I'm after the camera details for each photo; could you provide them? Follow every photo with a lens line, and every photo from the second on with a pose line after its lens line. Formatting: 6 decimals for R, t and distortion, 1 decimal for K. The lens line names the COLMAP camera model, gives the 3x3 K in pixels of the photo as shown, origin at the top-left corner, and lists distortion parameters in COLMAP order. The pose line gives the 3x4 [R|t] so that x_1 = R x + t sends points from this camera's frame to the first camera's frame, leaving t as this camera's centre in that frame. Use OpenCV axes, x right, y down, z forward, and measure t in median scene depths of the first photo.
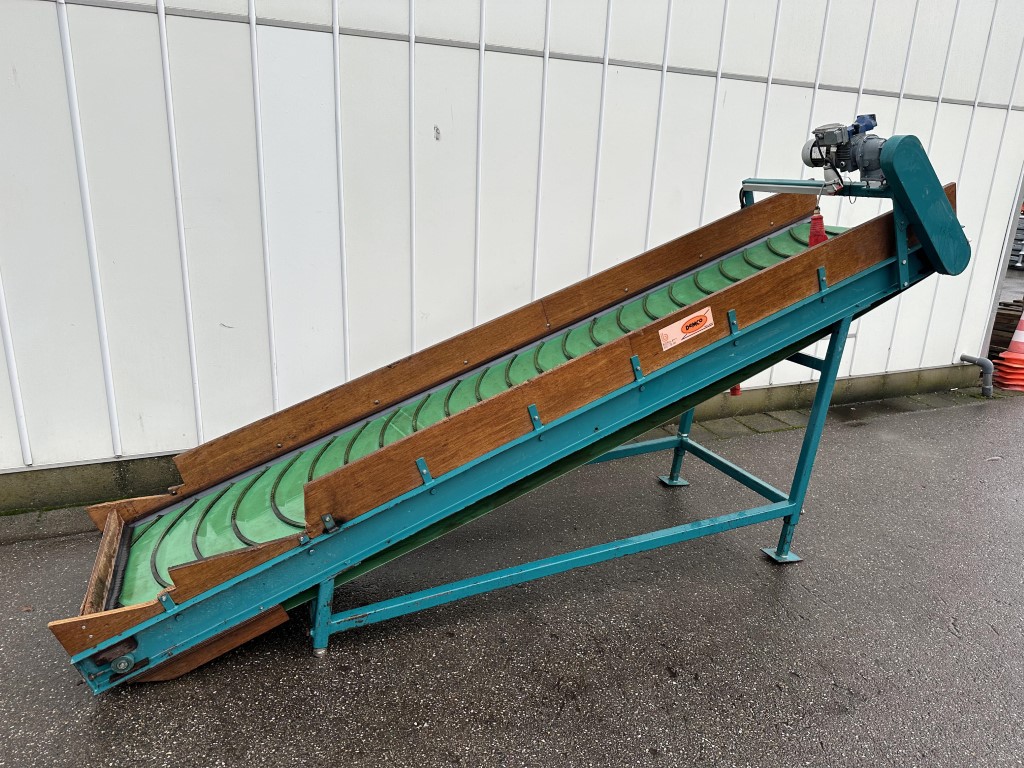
lens RADIAL K [[728.8, 0, 512.0], [0, 728.8, 384.0], [0, 0, 1]] dist [0.019771, 0.001938]
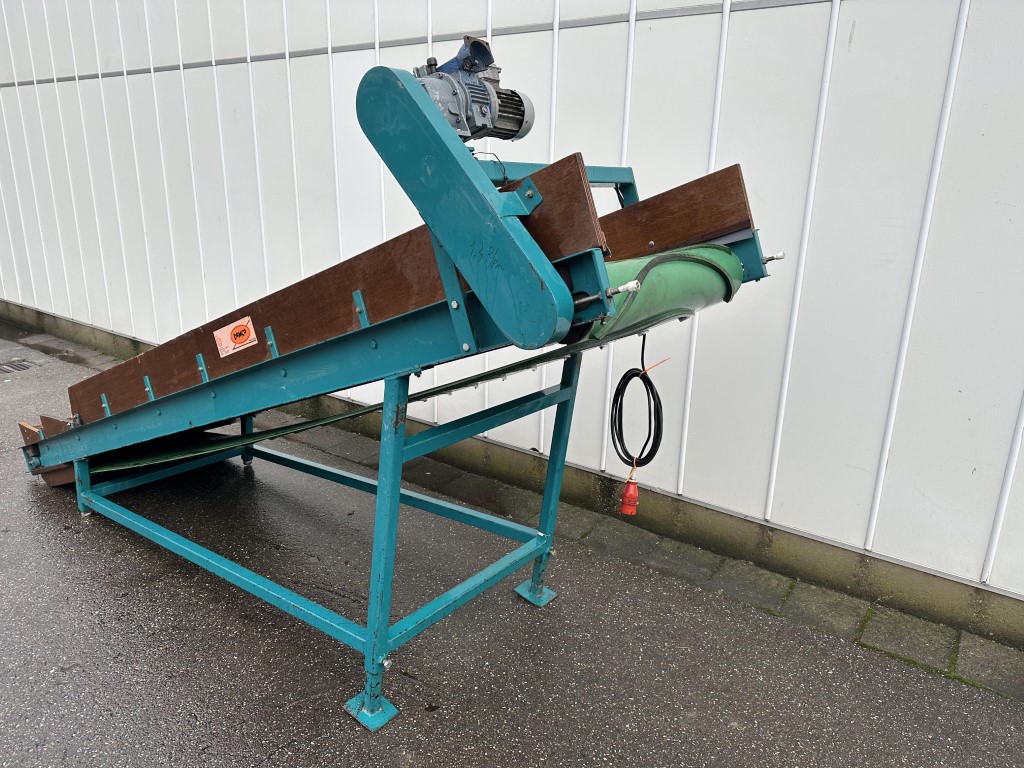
lens RADIAL K [[708.5, 0, 508.9], [0, 708.5, 385.5], [0, 0, 1]] dist [0.106576, -0.123443]
pose [[0.493522, 0.222477, -0.840797, 1.029354], [-0.254199, 0.961415, 0.105186, -0.177458], [0.831756, 0.161819, 0.531033, 0.776665]]
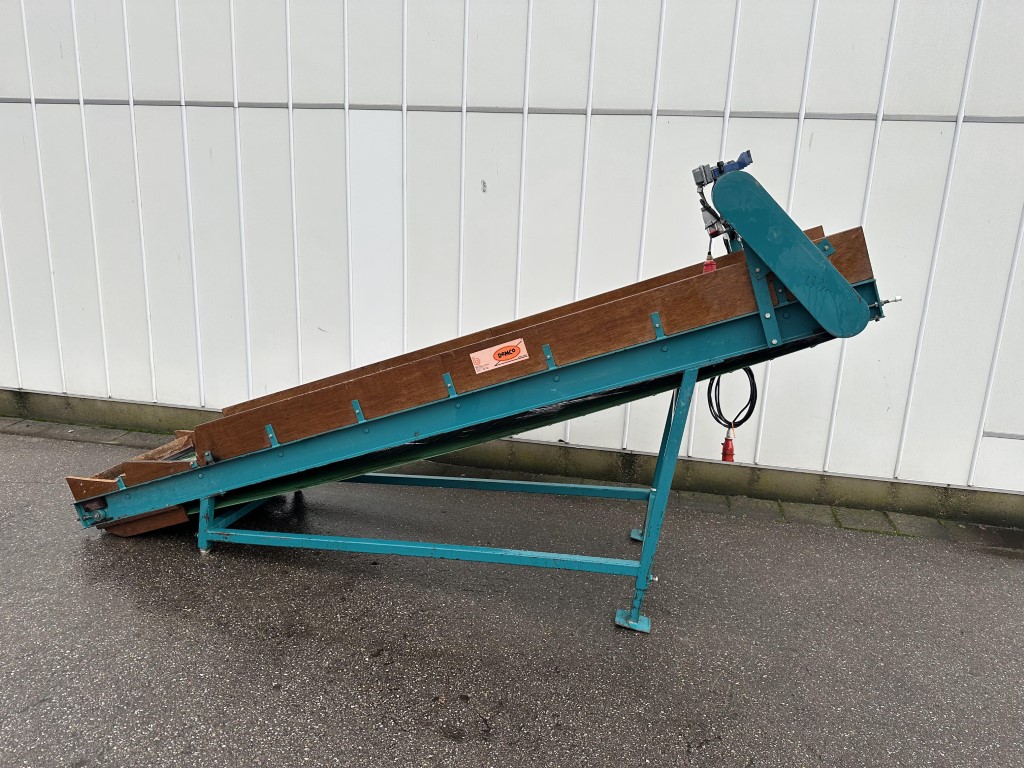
lens RADIAL K [[708.5, 0, 508.9], [0, 708.5, 385.5], [0, 0, 1]] dist [0.106576, -0.123443]
pose [[0.810323, 0.135213, -0.570170, 0.794852], [-0.178547, 0.983719, -0.020466, -0.013971], [0.558120, 0.118386, 0.821272, 0.146124]]
